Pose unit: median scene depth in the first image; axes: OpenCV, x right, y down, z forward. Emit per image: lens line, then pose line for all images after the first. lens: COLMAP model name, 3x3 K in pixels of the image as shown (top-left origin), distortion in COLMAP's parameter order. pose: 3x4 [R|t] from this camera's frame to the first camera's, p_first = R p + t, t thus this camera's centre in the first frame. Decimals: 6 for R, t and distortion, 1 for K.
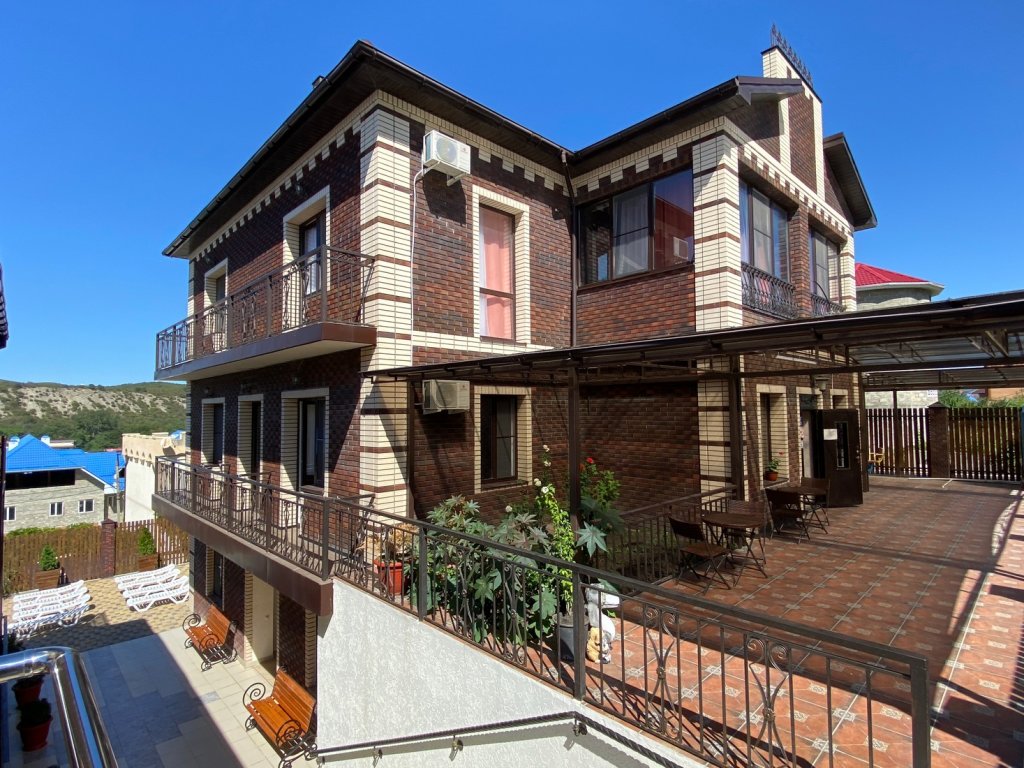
lens RADIAL K [[509.0, 0, 512.0], [0, 509.0, 384.0], [0, 0, 1]] dist [0.001333, -0.009727]
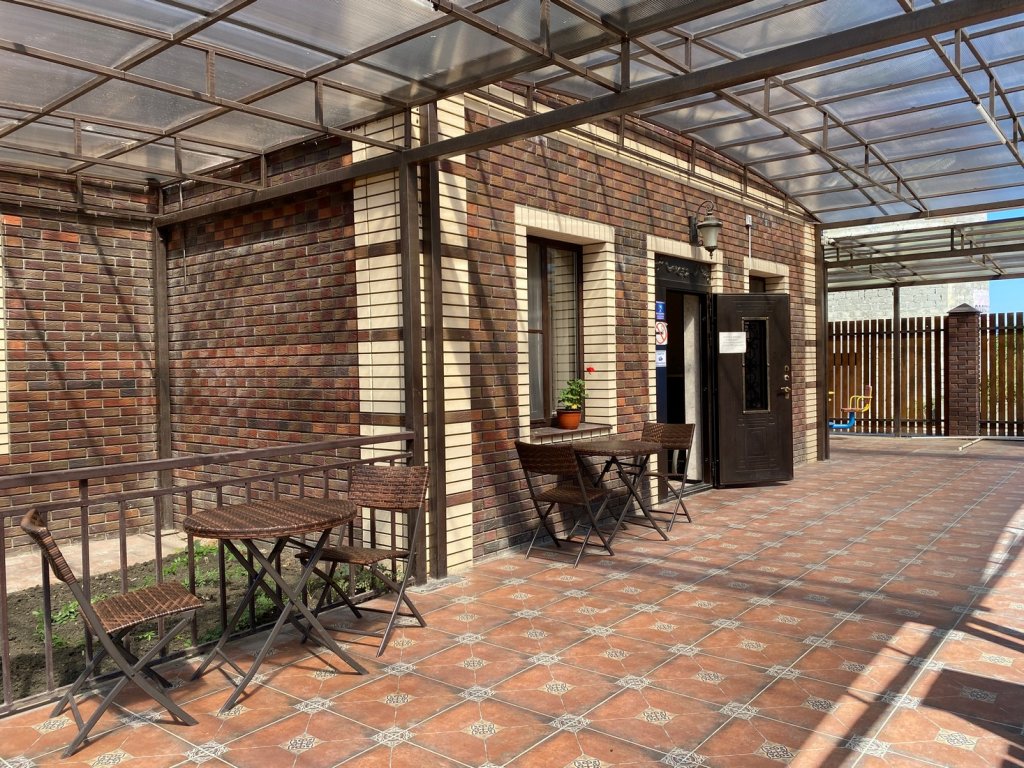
lens RADIAL K [[780.5, 0, 521.7], [0, 780.5, 392.2], [0, 0, 1]] dist [0.050943, -0.003539]
pose [[0.989181, -0.013411, 0.146084, 0.379882], [0.000738, 0.996255, 0.086458, 0.098882], [-0.146696, -0.085415, 0.985487, 0.330025]]
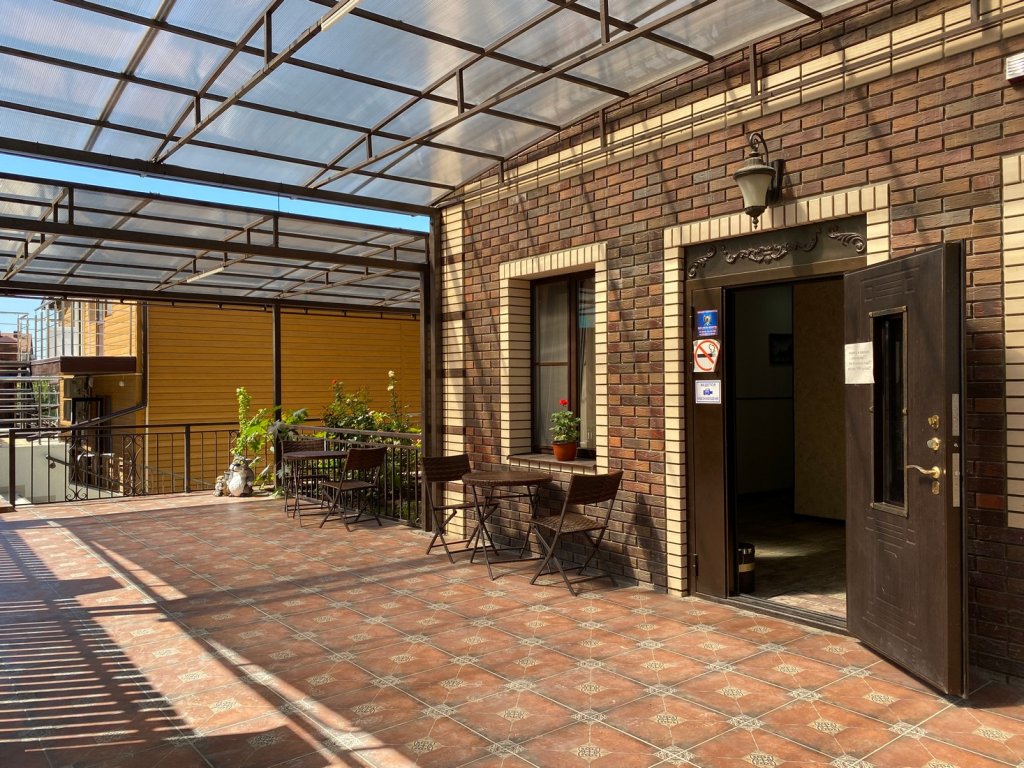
lens RADIAL K [[780.5, 0, 521.7], [0, 780.5, 392.2], [0, 0, 1]] dist [0.050943, -0.003539]
pose [[-0.068504, 0.018273, -0.997484, 1.255982], [0.060096, 0.998092, 0.014157, 0.119354], [0.995839, -0.058975, -0.069471, 1.048580]]
